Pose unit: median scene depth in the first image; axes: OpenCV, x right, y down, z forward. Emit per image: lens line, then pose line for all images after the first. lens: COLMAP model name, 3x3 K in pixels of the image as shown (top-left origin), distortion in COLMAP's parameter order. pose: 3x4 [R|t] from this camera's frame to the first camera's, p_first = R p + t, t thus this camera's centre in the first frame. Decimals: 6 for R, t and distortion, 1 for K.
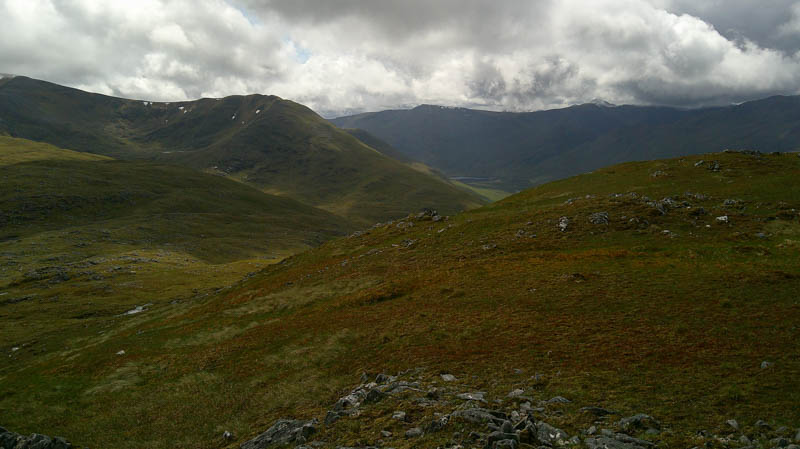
lens RADIAL K [[684.5, 0, 400.0], [0, 684.5, 224.5], [0, 0, 1]] dist [0.074340, -0.197831]
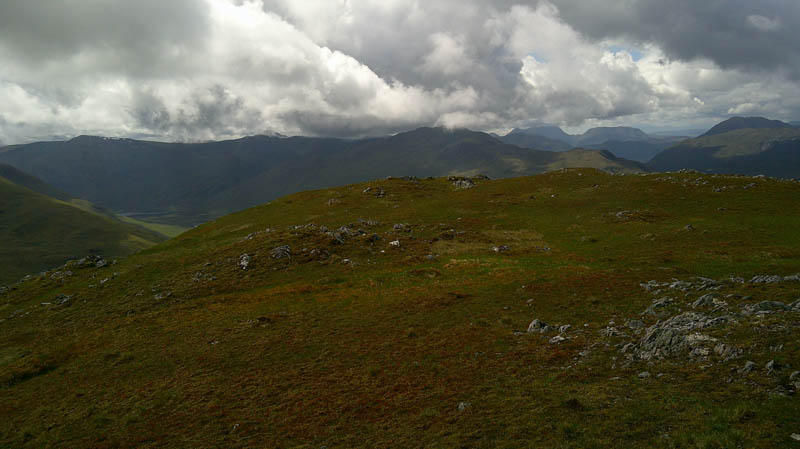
lens RADIAL K [[520.8, 0, 400.0], [0, 520.8, 224.5], [0, 0, 1]] dist [0.070339, -0.078554]
pose [[0.875059, -0.089330, 0.475702, 0.074750], [0.089826, 0.995720, 0.021747, -0.042091], [-0.475609, 0.023701, 0.879338, 0.225640]]
